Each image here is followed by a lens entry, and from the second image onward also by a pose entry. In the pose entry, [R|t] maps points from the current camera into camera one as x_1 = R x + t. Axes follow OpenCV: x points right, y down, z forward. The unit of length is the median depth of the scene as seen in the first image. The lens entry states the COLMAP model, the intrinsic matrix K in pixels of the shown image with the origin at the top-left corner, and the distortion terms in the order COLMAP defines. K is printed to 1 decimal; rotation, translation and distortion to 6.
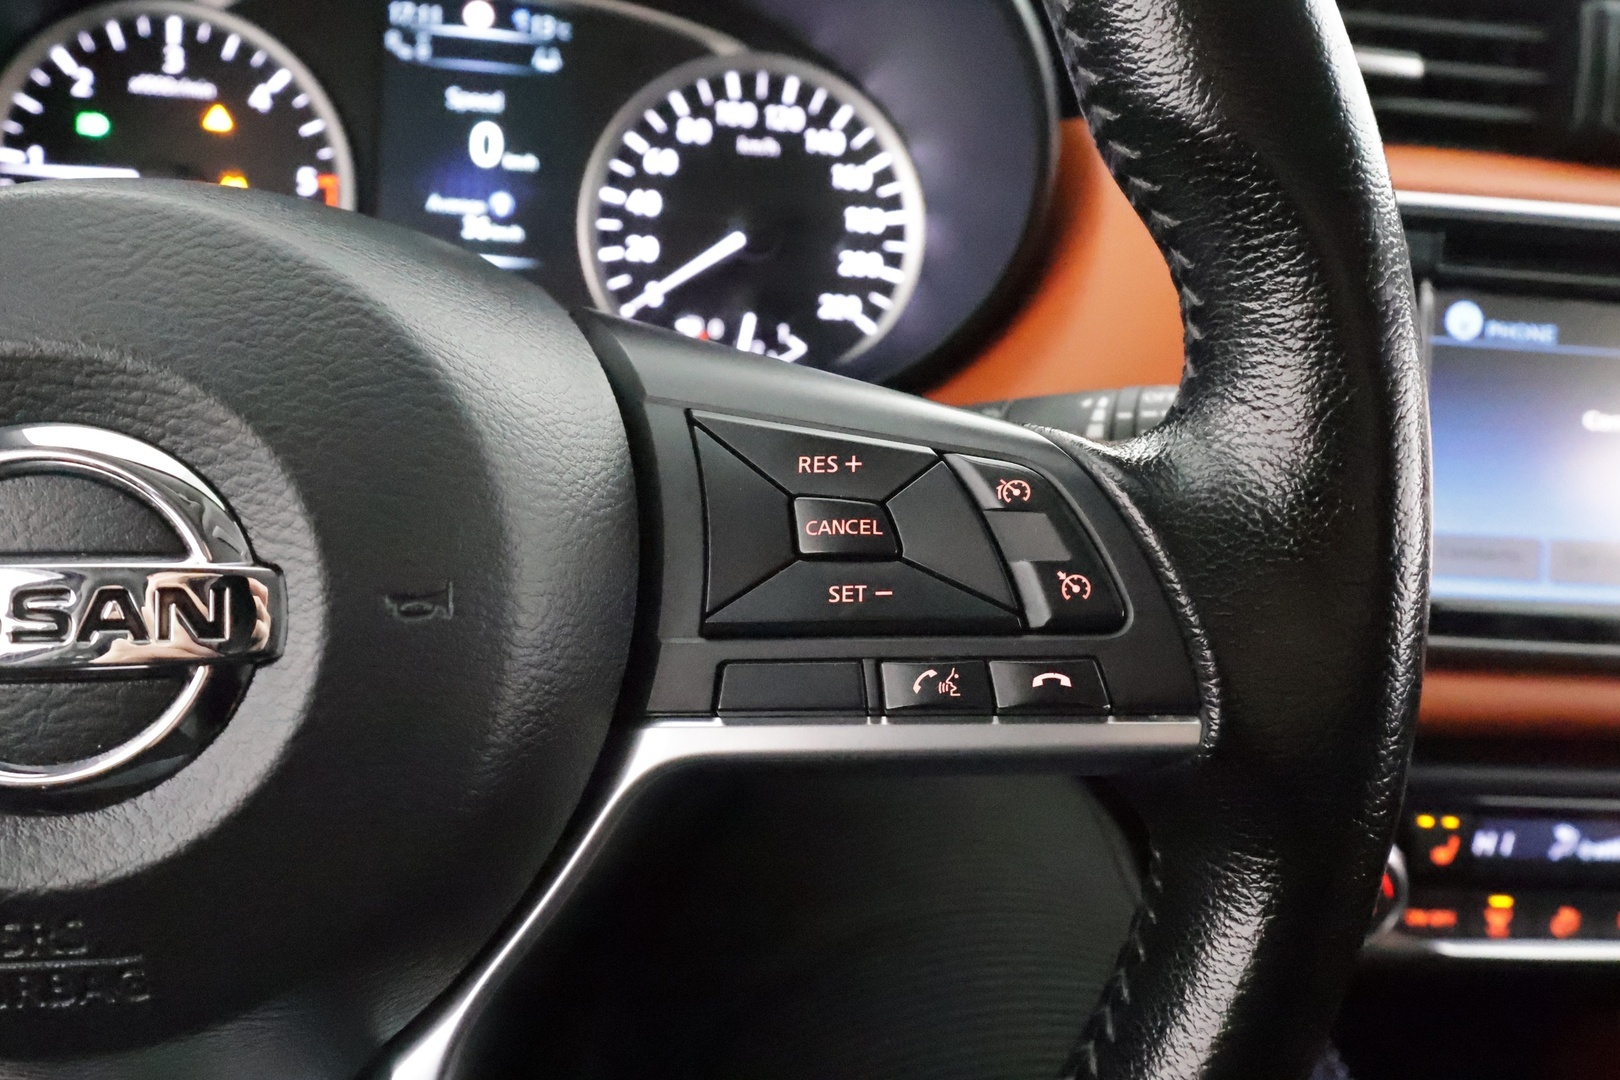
lens RADIAL K [[1283.3, 0, 810.0], [0, 1283.3, 540.0], [0, 0, 1]] dist [0.002945, -0.004764]
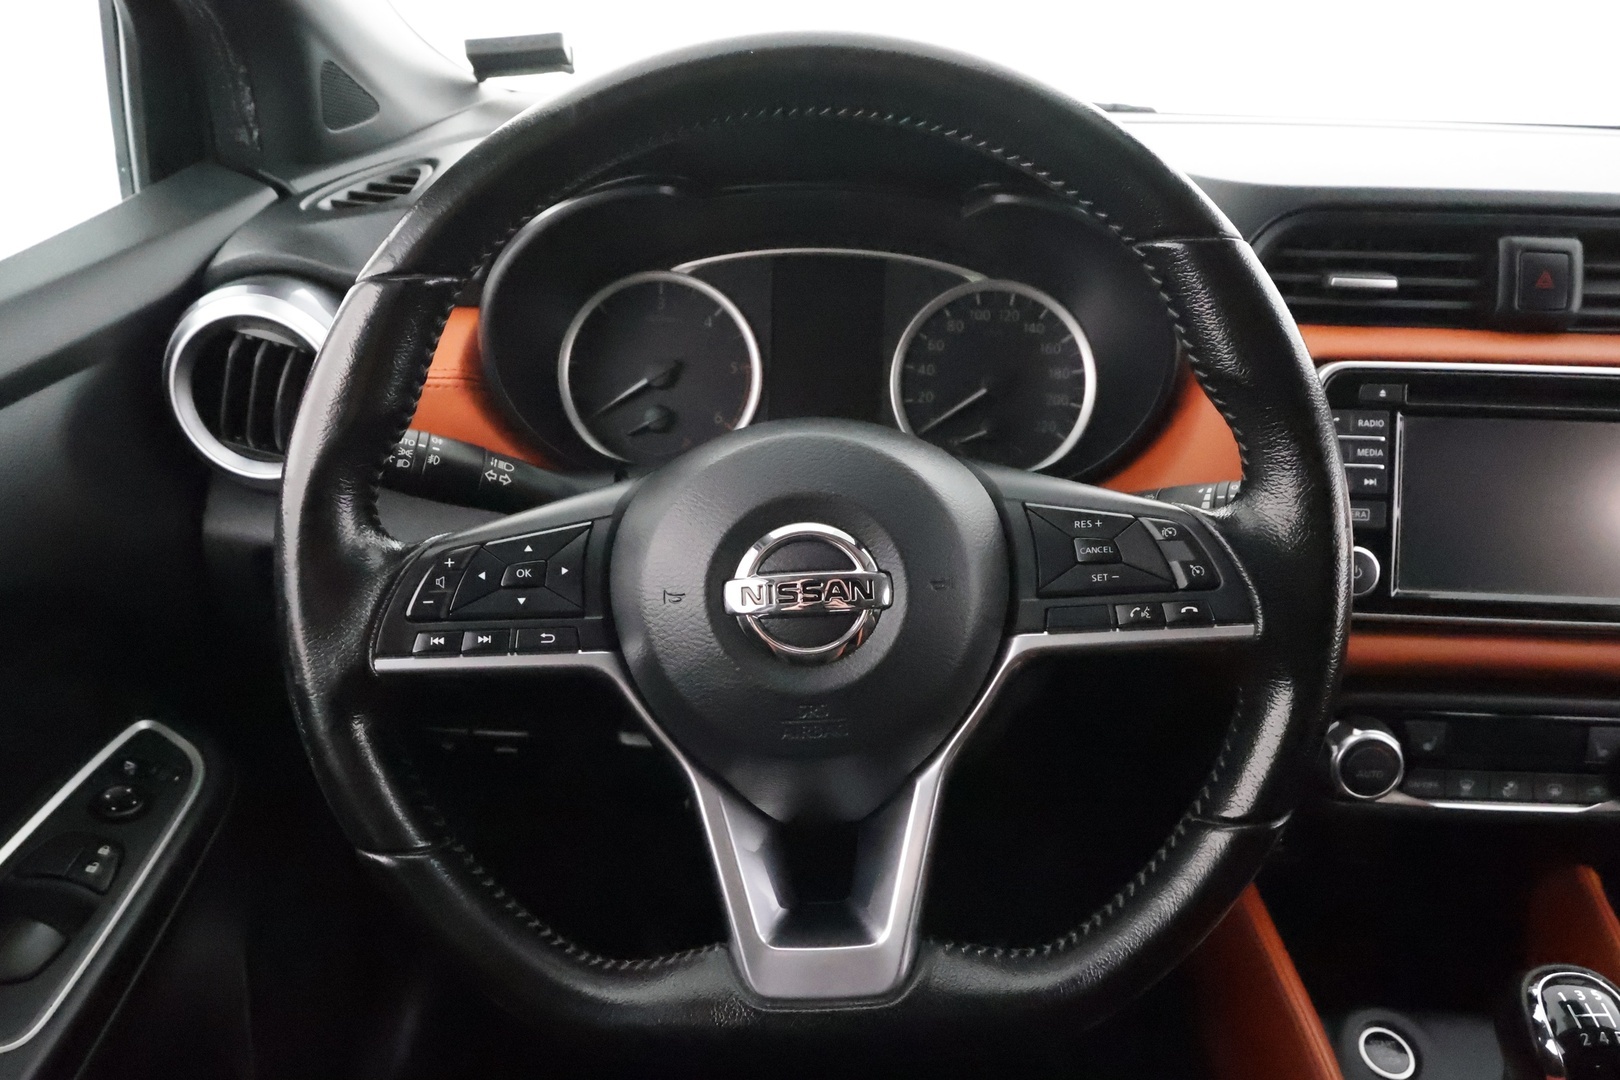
lens RADIAL K [[1158.1, 0, 817.1], [0, 1158.1, 532.8], [0, 0, 1]] dist [0.007385, -0.004657]
pose [[0.991977, -0.039600, -0.120055, -0.223957], [0.035839, 0.998802, -0.033325, 0.011095], [0.121231, 0.028755, 0.992208, -1.175308]]
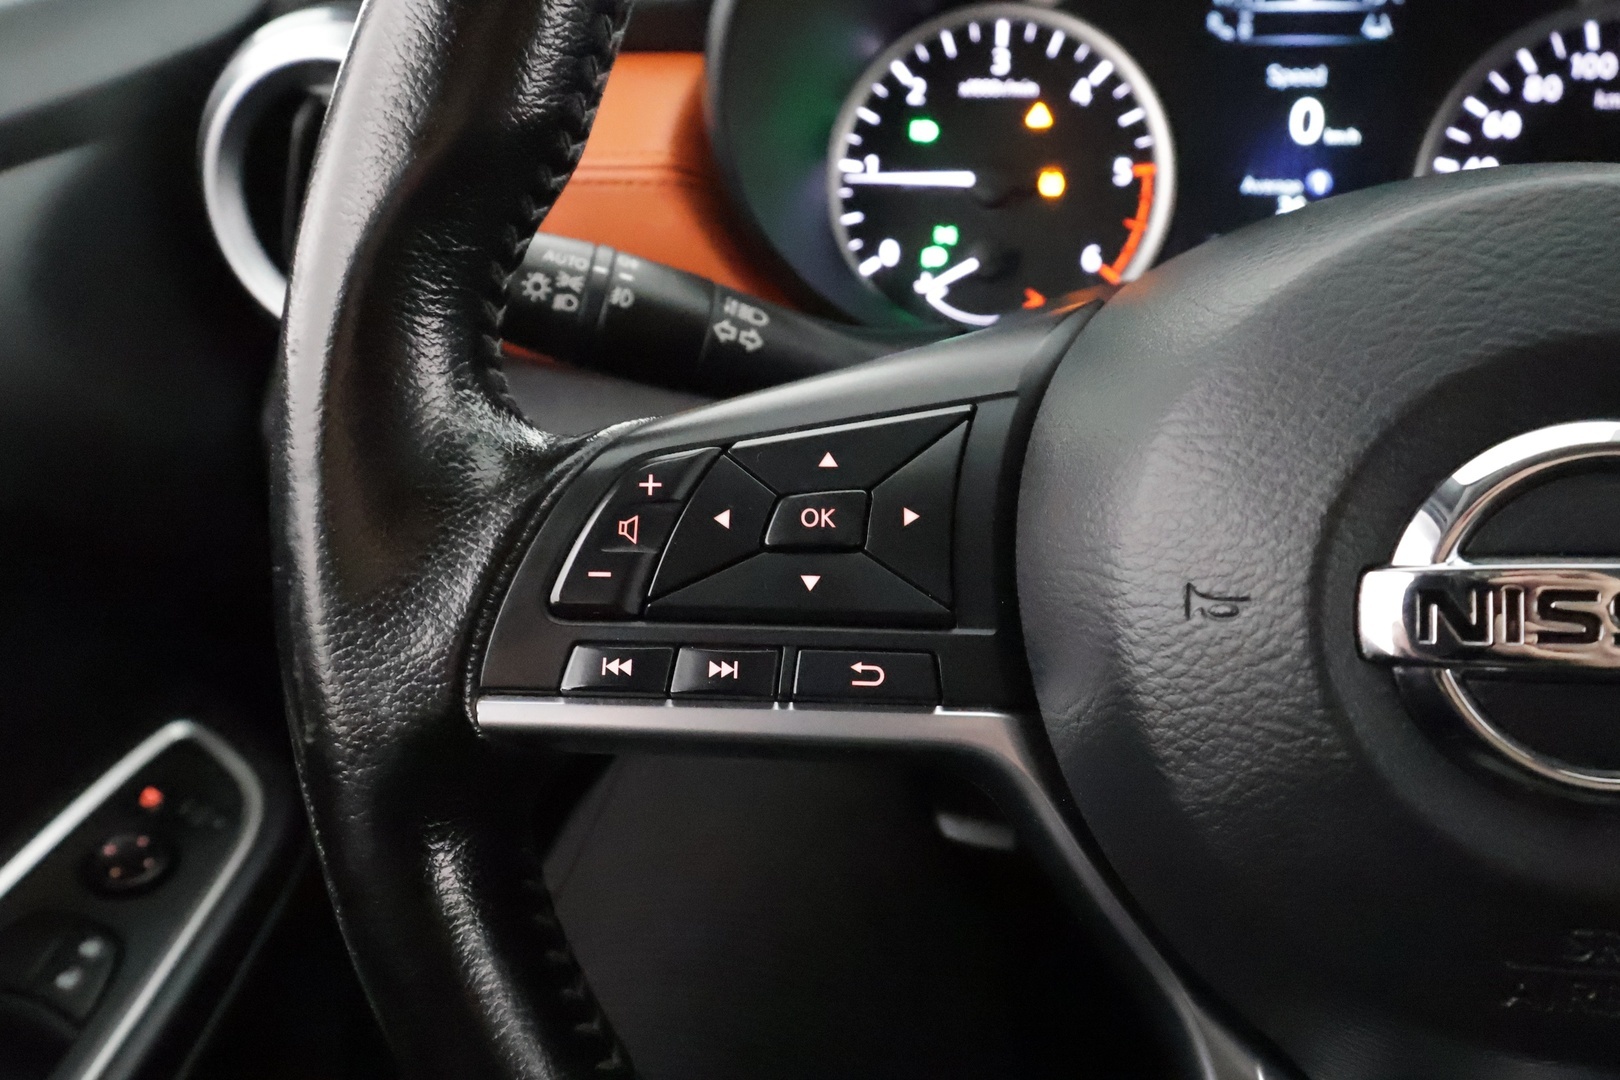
lens RADIAL K [[1387.2, 0, 739.7], [0, 1387.2, 536.7], [0, 0, 1]] dist [-0.128340, 0.095281]
pose [[0.940483, 0.008612, -0.339733, -0.706230], [-0.011125, 0.999923, -0.005451, 0.016606], [0.339660, 0.008907, 0.940506, -0.162074]]
